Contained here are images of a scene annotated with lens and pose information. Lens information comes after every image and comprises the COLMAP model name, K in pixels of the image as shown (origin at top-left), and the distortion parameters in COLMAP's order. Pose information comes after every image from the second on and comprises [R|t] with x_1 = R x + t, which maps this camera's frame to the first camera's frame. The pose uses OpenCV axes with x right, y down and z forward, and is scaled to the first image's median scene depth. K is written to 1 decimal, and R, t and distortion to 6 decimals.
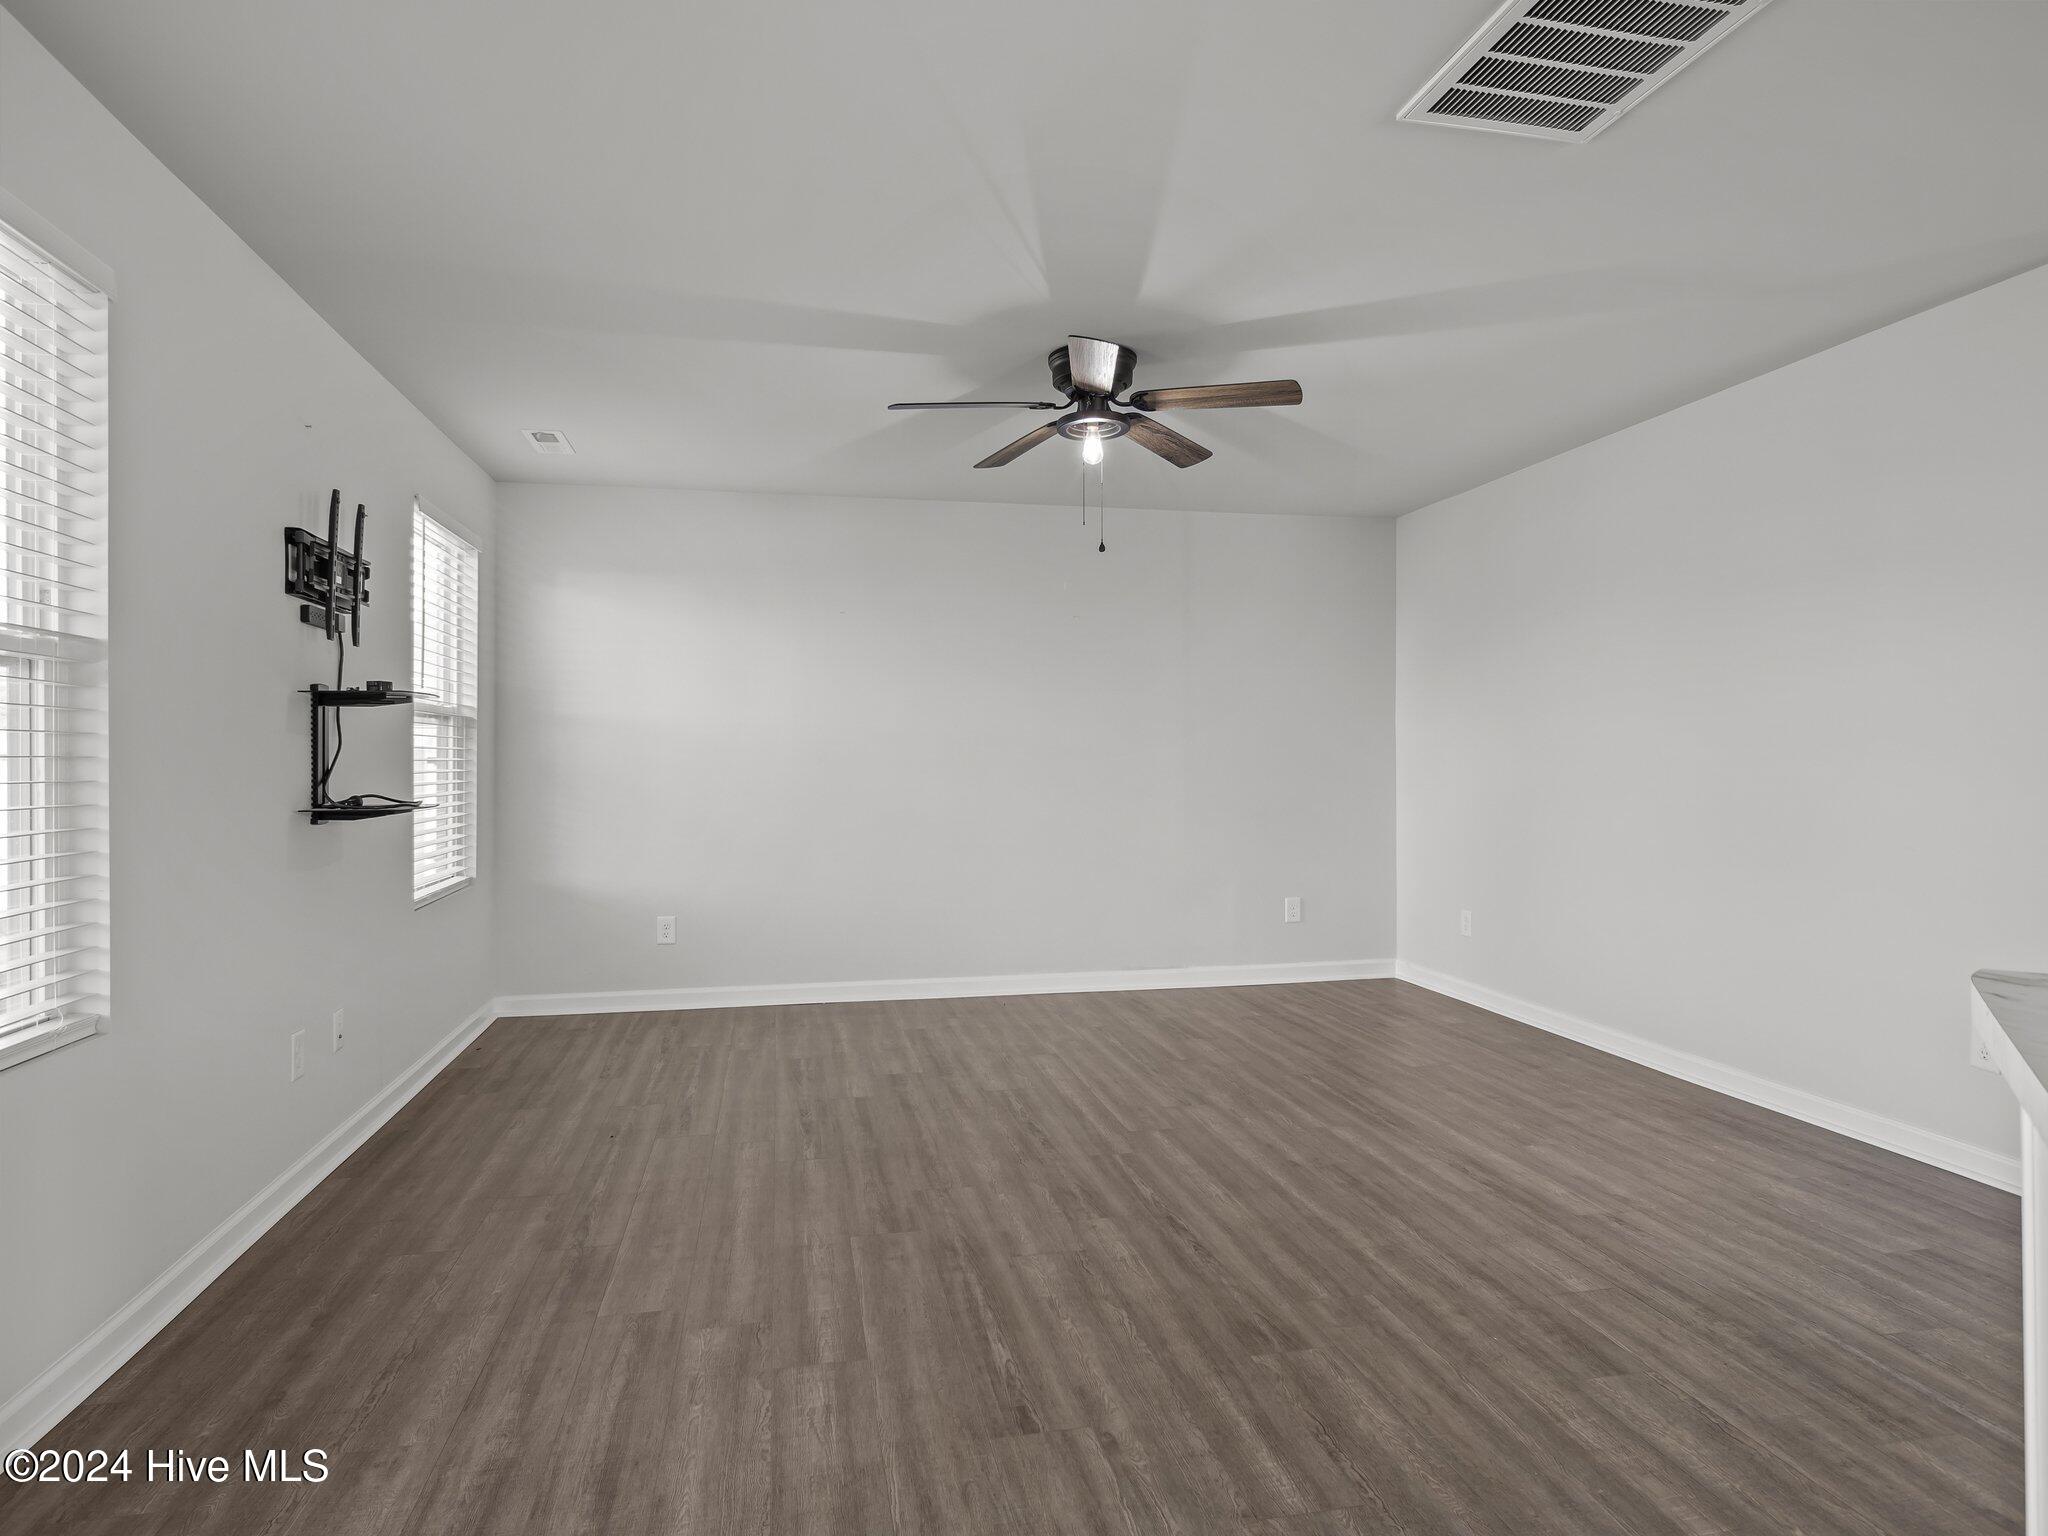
lens RADIAL K [[1202.7, 0, 1027.6], [0, 1202.7, 756.4], [0, 0, 1]] dist [0.000177, 0.000555]
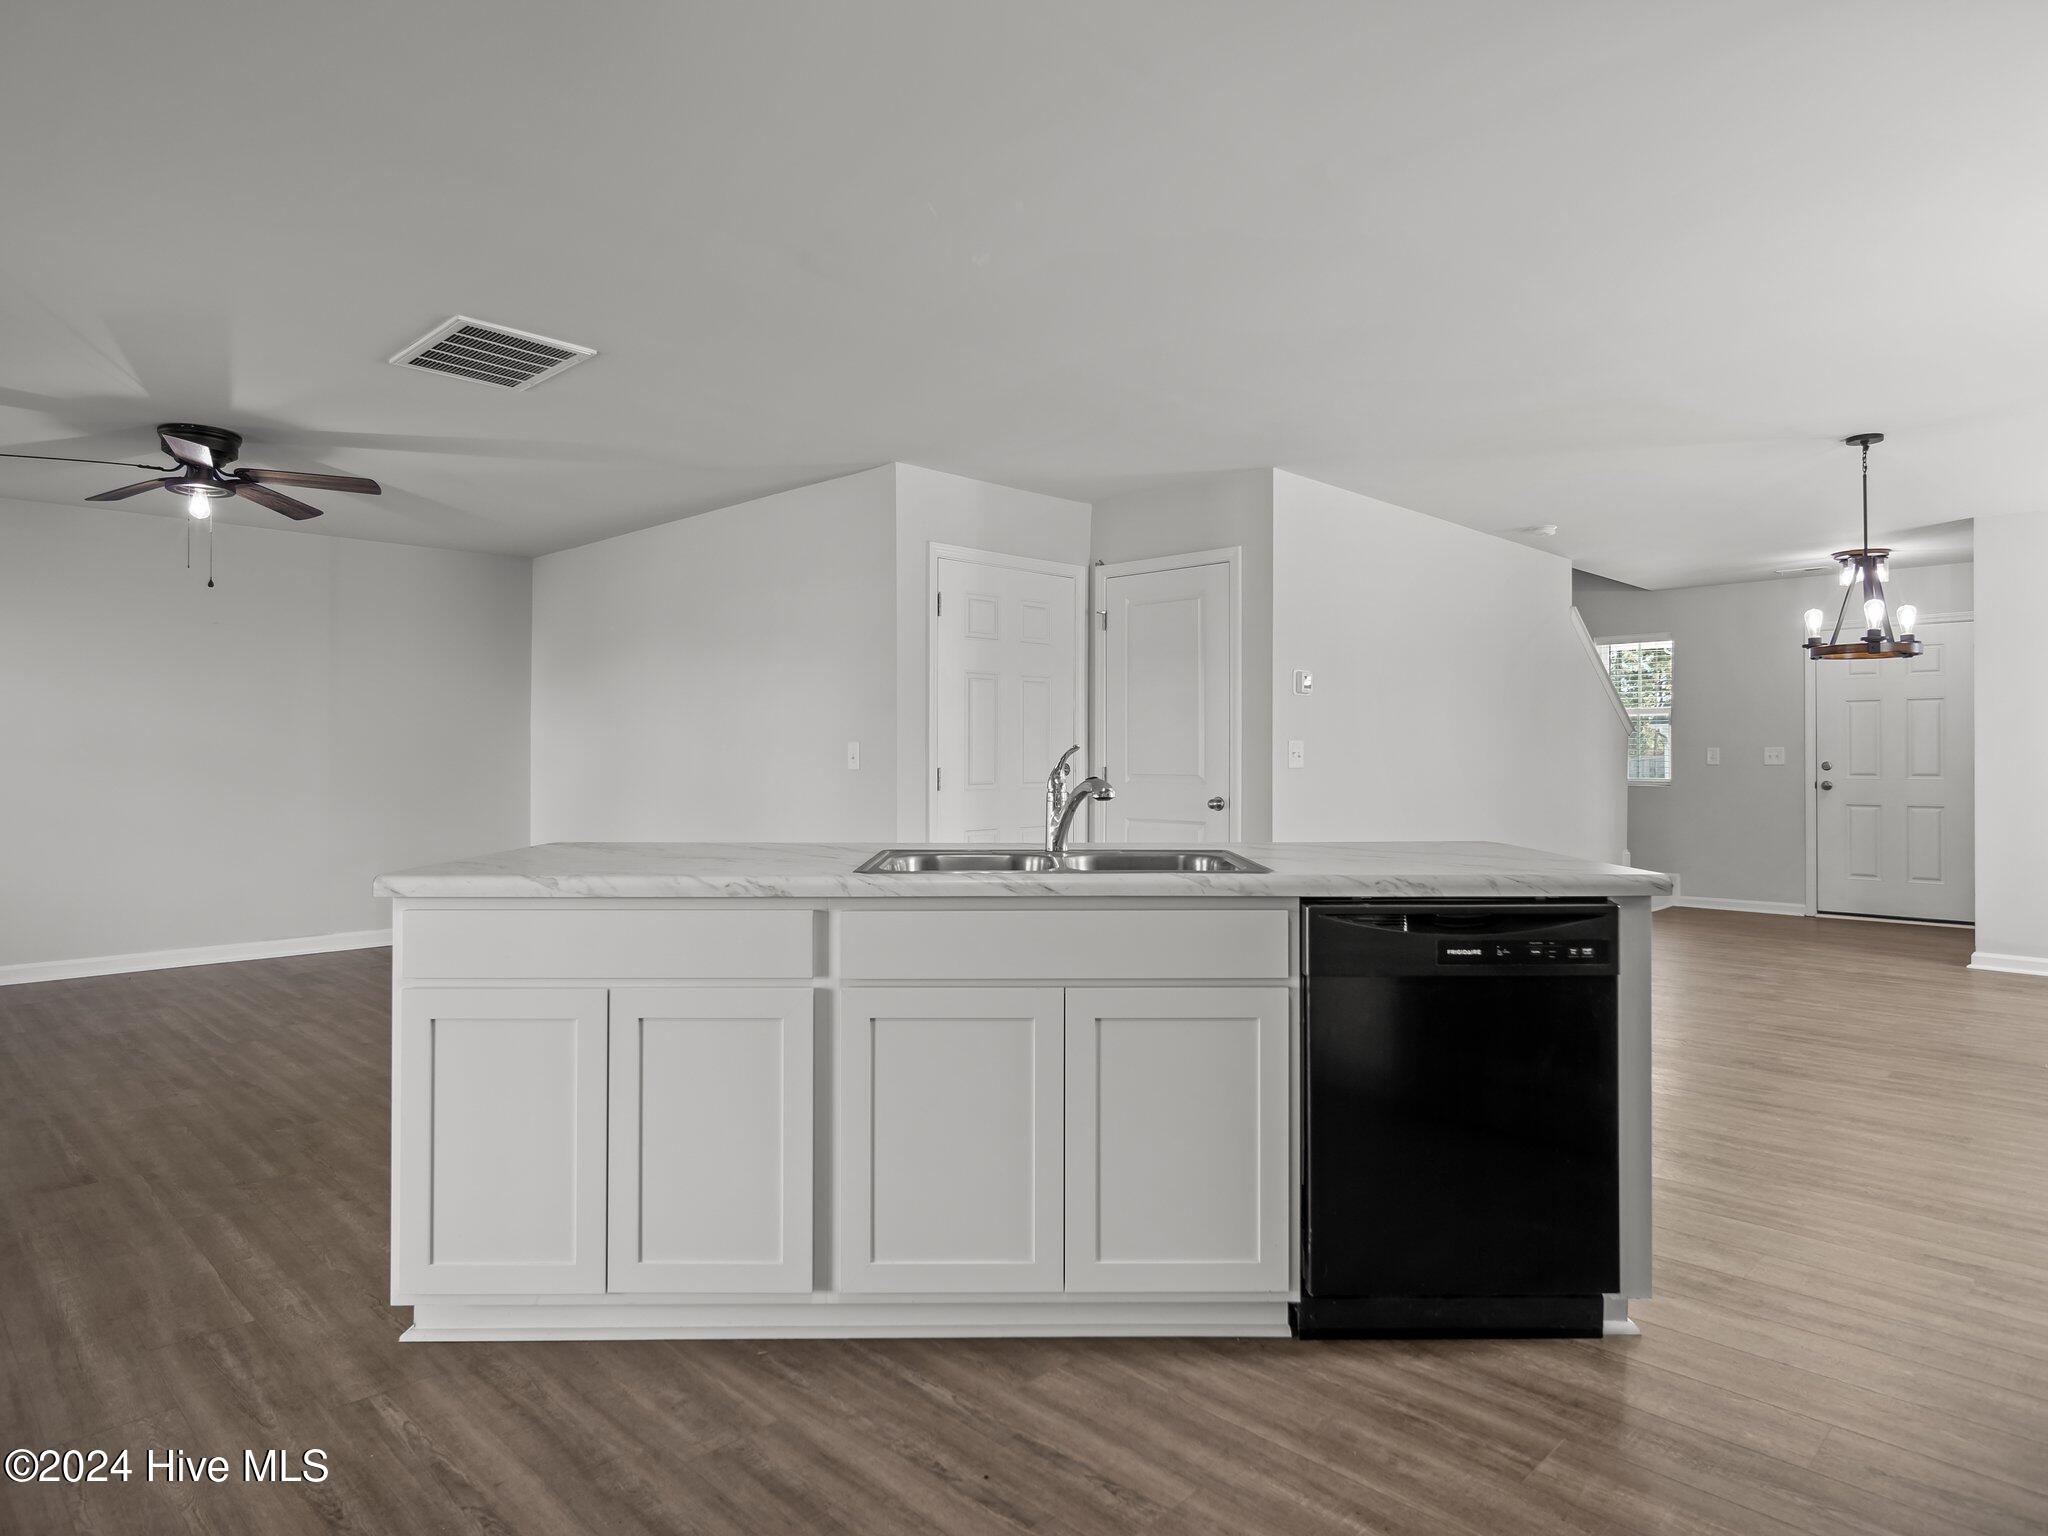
lens RADIAL K [[1202.7, 0, 1027.6], [0, 1202.7, 756.4], [0, 0, 1]] dist [0.000177, 0.000555]
pose [[0.832389, 0.005971, 0.554159, 0.080442], [-0.007658, 0.999970, 0.000729, -0.001470], [-0.554139, -0.004851, 0.832410, -0.536361]]
